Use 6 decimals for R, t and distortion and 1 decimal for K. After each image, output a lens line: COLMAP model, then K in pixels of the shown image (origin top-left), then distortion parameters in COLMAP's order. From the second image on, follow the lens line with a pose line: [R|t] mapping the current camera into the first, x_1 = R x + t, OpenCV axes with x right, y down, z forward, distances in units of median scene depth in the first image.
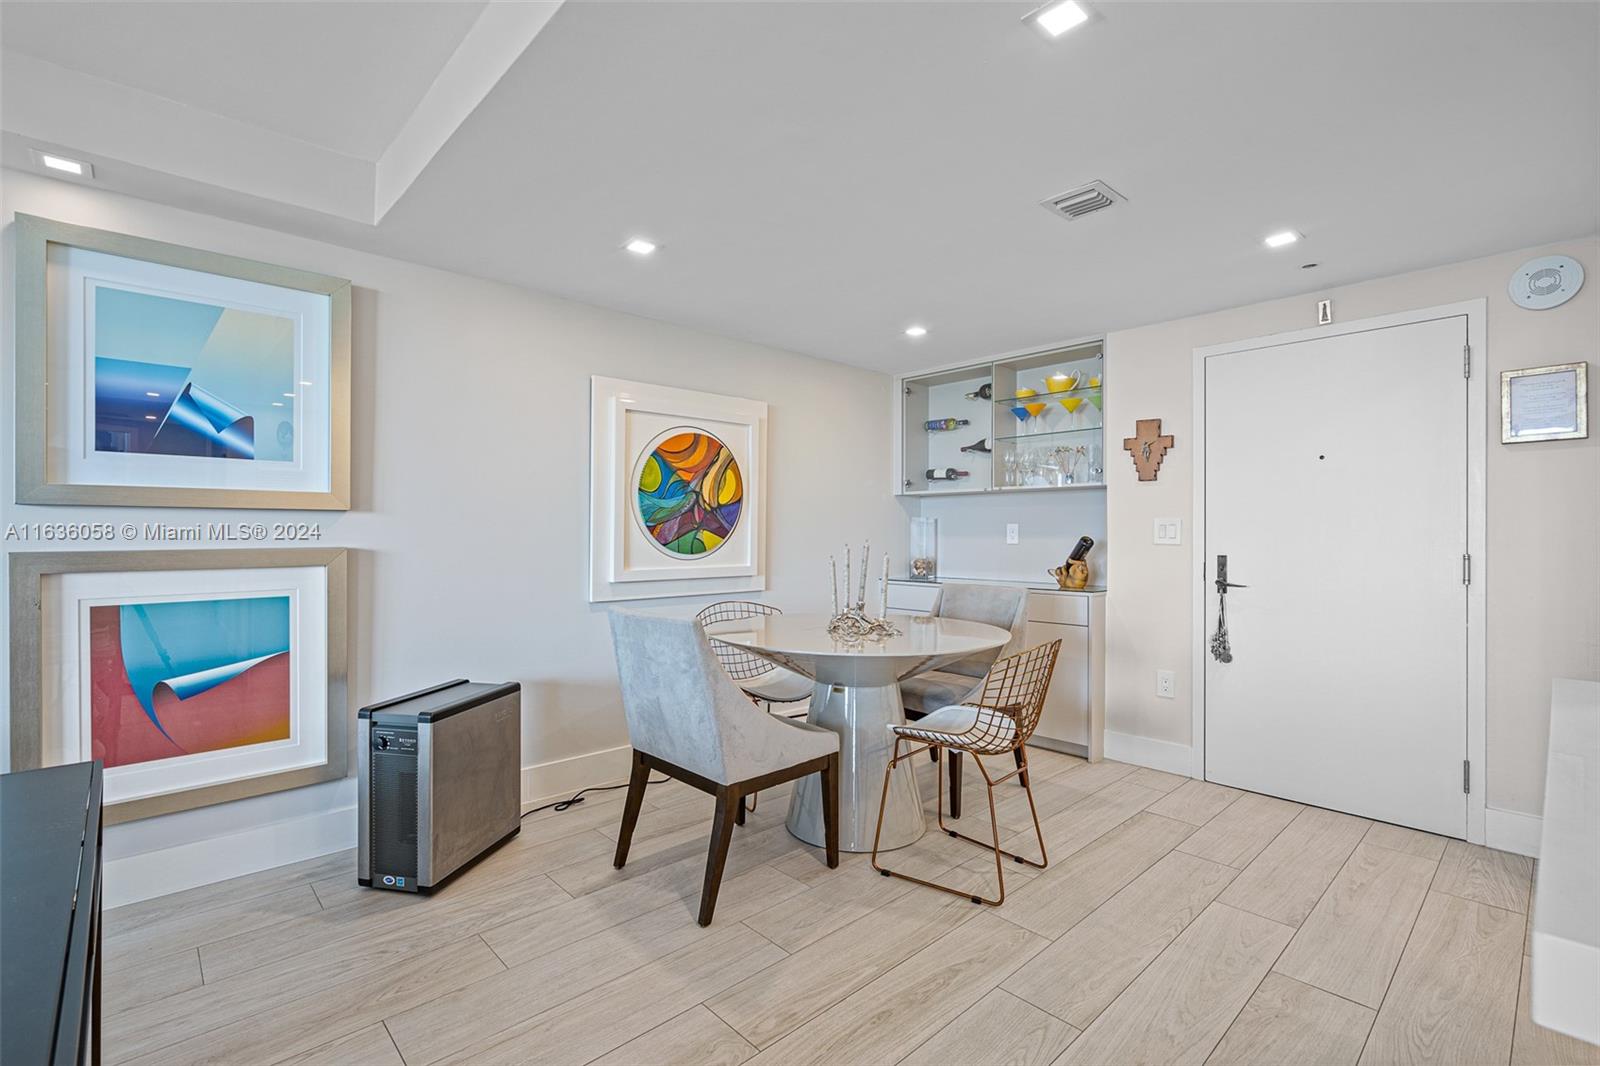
lens RADIAL K [[723.3, 0, 797.4], [0, 723.3, 528.4], [0, 0, 1]] dist [-0.001857, 0.000629]
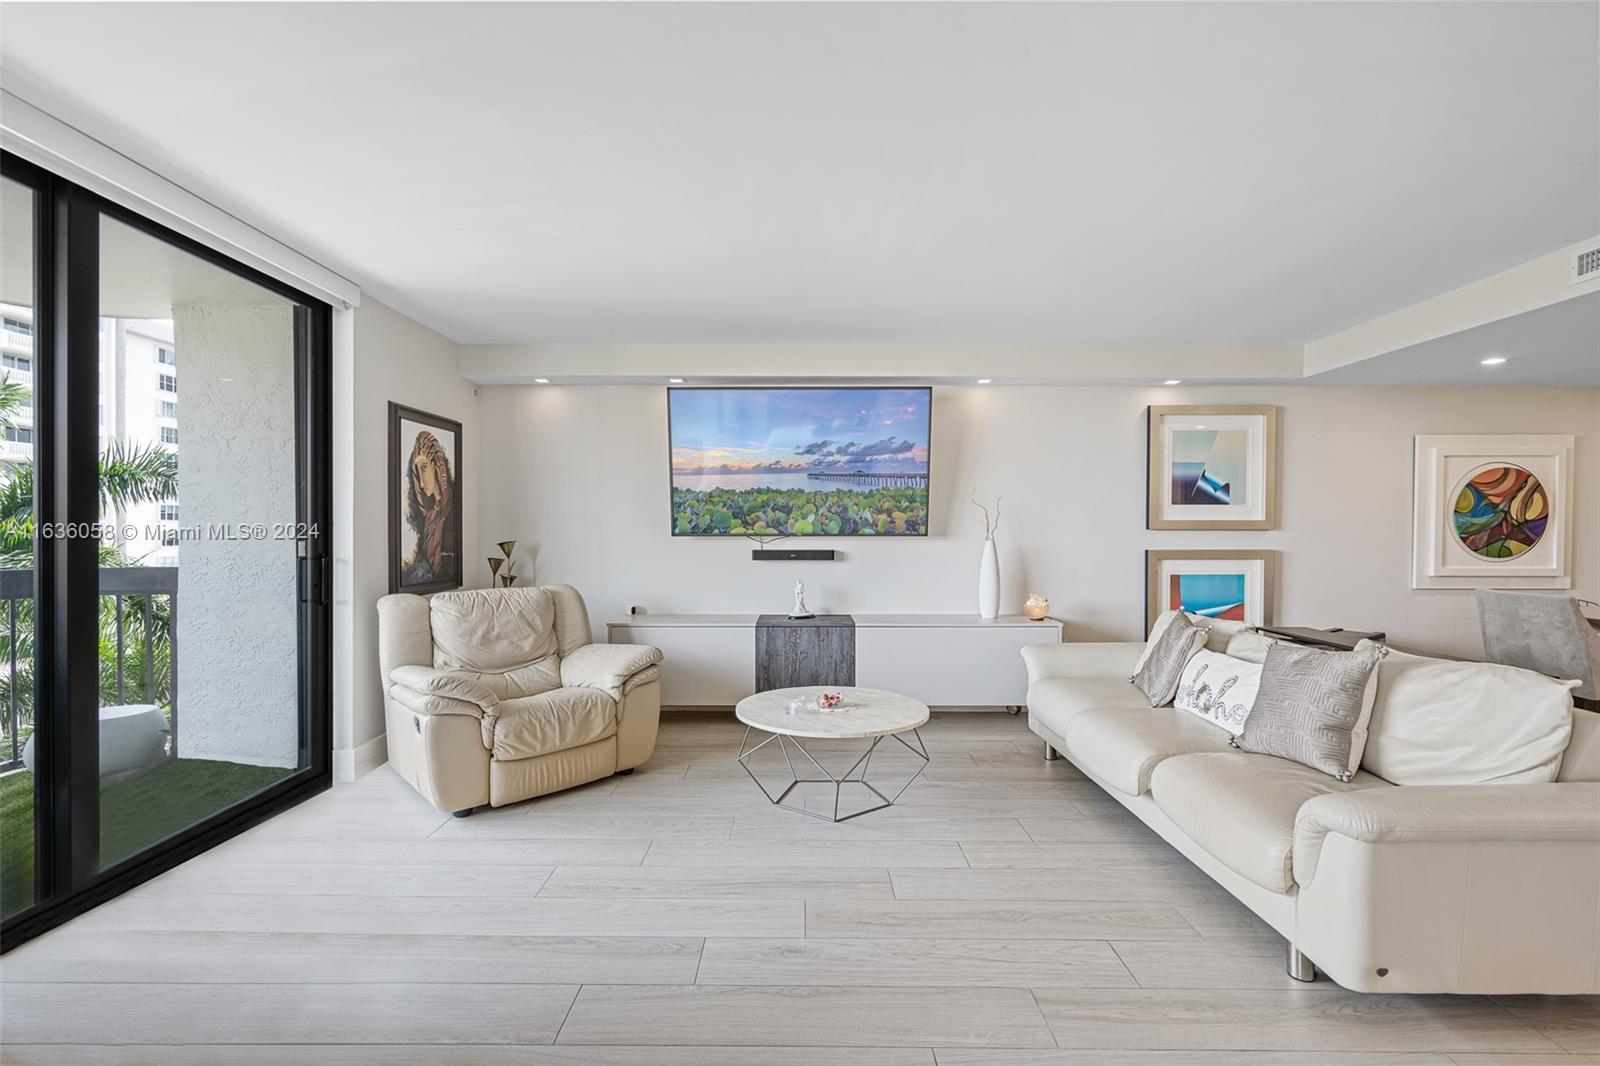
lens RADIAL K [[723.3, 0, 797.4], [0, 723.3, 528.4], [0, 0, 1]] dist [-0.001857, 0.000629]
pose [[0.726741, -0.000572, -0.686912, -0.180715], [0.003775, 0.999988, 0.003162, -0.029154], [0.686902, -0.004891, 0.726734, -0.902224]]
